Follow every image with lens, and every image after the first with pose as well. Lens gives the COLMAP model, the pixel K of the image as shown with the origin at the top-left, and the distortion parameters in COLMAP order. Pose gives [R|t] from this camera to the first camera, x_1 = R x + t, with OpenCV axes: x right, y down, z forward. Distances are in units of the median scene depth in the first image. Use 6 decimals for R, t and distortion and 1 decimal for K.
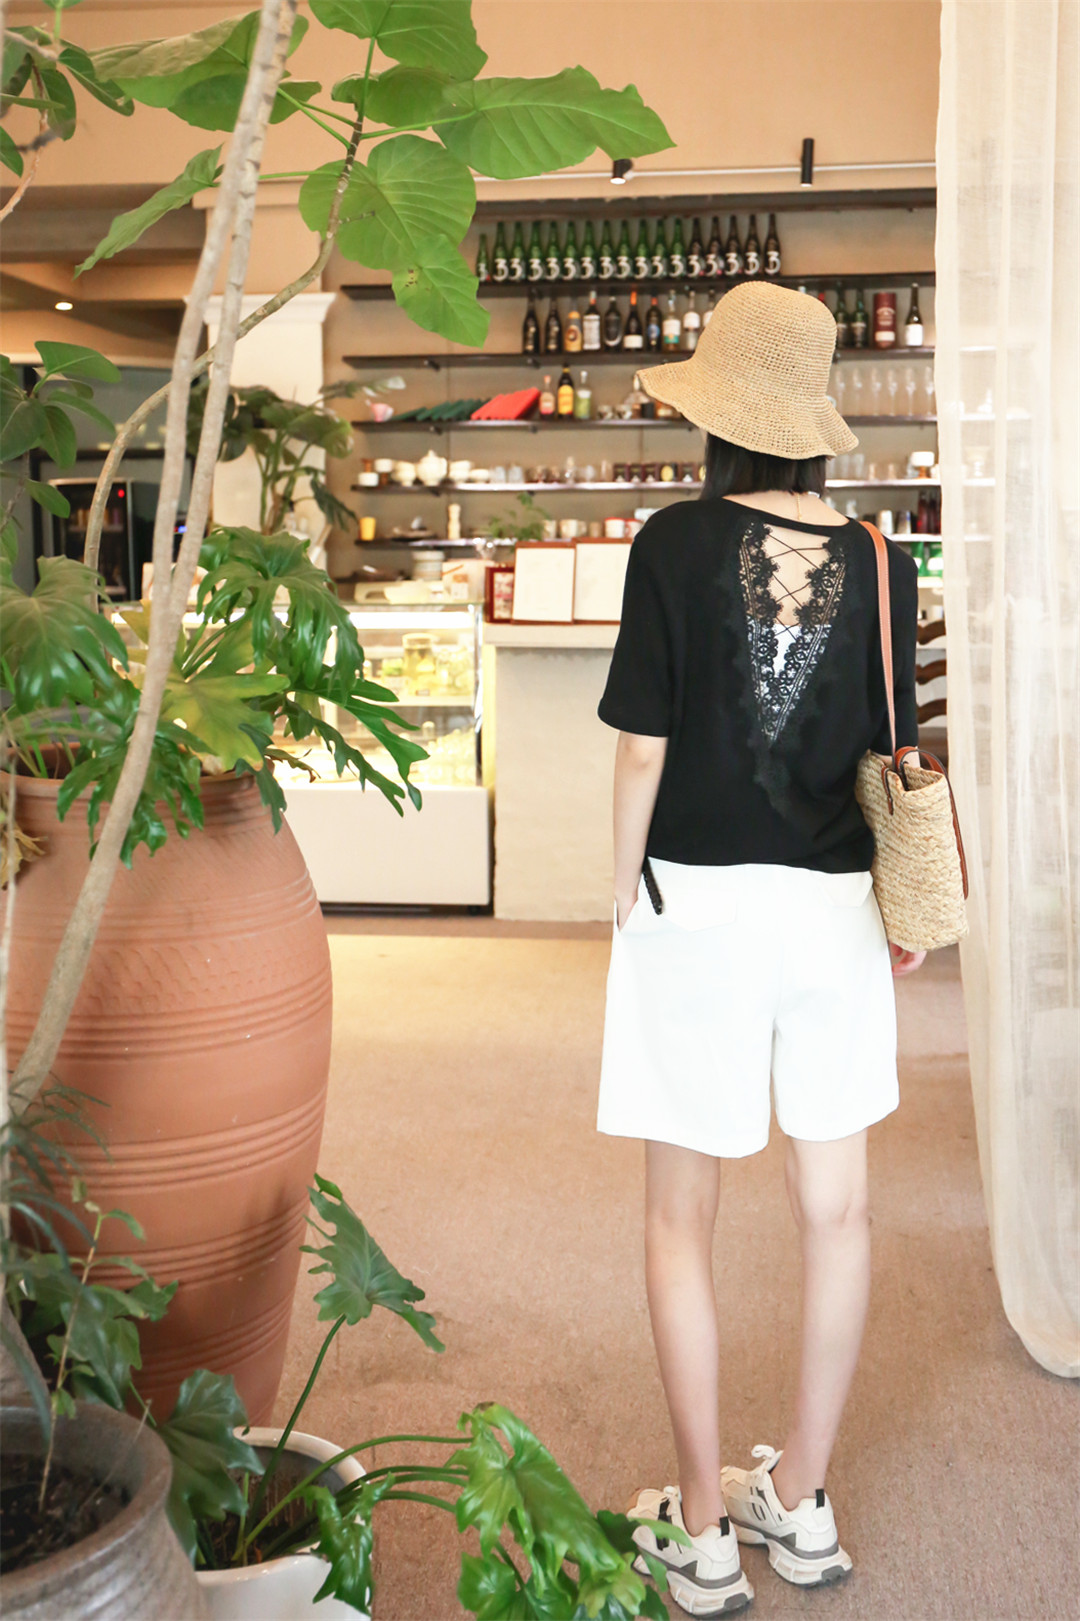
lens RADIAL K [[1914.3, 0, 540.8], [0, 1914.3, 807.9], [0, 0, 1]] dist [0.016235, 0.000000]
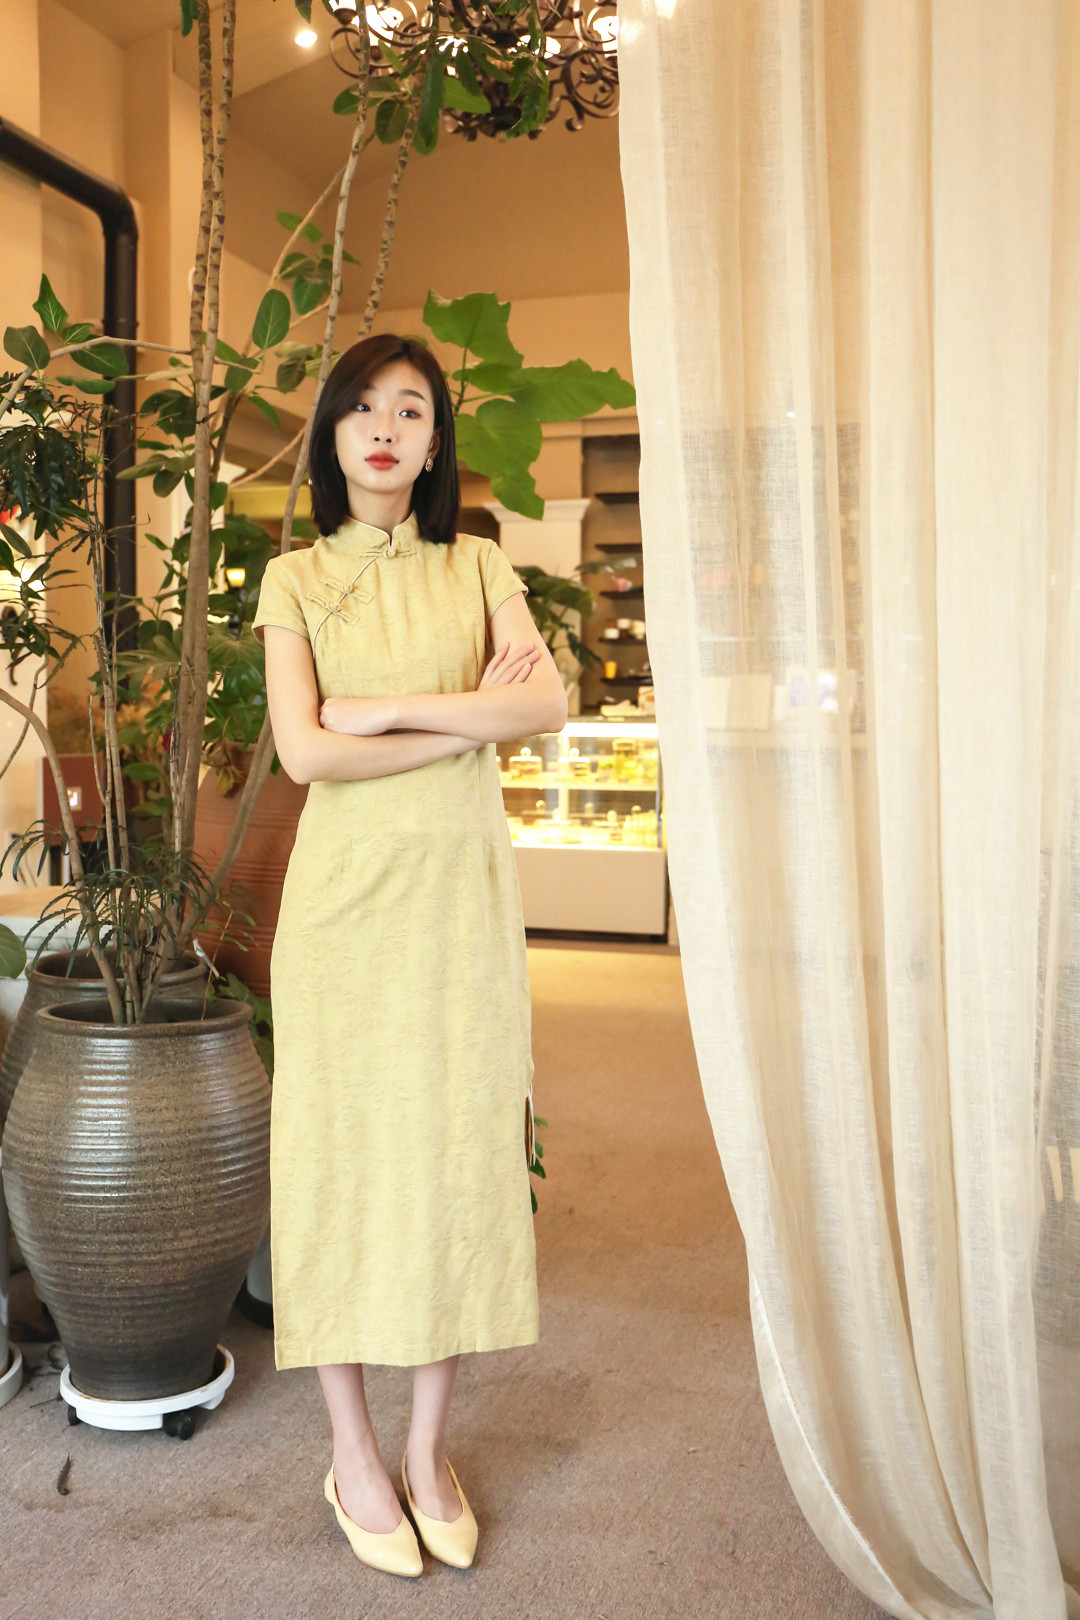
lens RADIAL K [[1605.5, 0, 538.0], [0, 1605.5, 817.5], [0, 0, 1]] dist [0.051068, 0.000000]
pose [[0.982256, 0.024561, -0.185931, 0.077191], [-0.037536, 0.997074, -0.066588, 0.037714], [0.183751, 0.072386, 0.980304, -0.121550]]
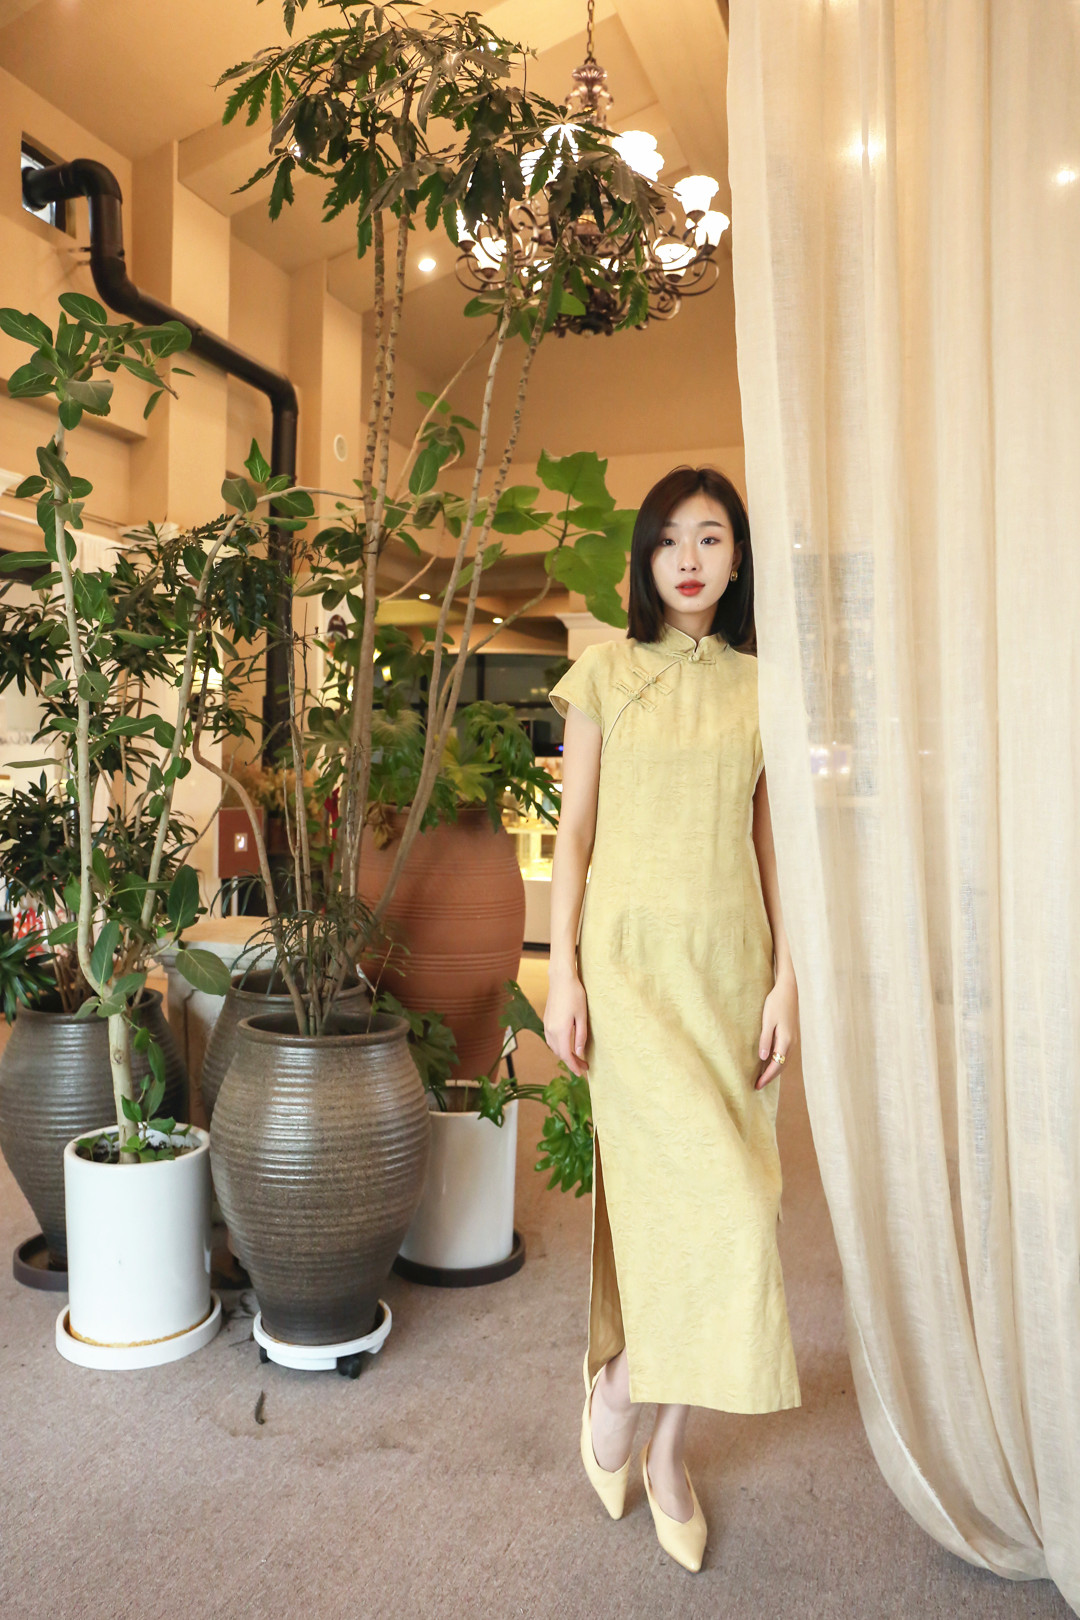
lens RADIAL K [[1257.7, 0, 535.0], [0, 1257.7, 804.6], [0, 0, 1]] dist [-0.004358, 0.032876]
pose [[0.973639, 0.026376, -0.226562, 0.062747], [-0.051785, 0.992915, -0.106948, 0.034784], [0.222136, 0.115861, 0.968107, -0.113476]]
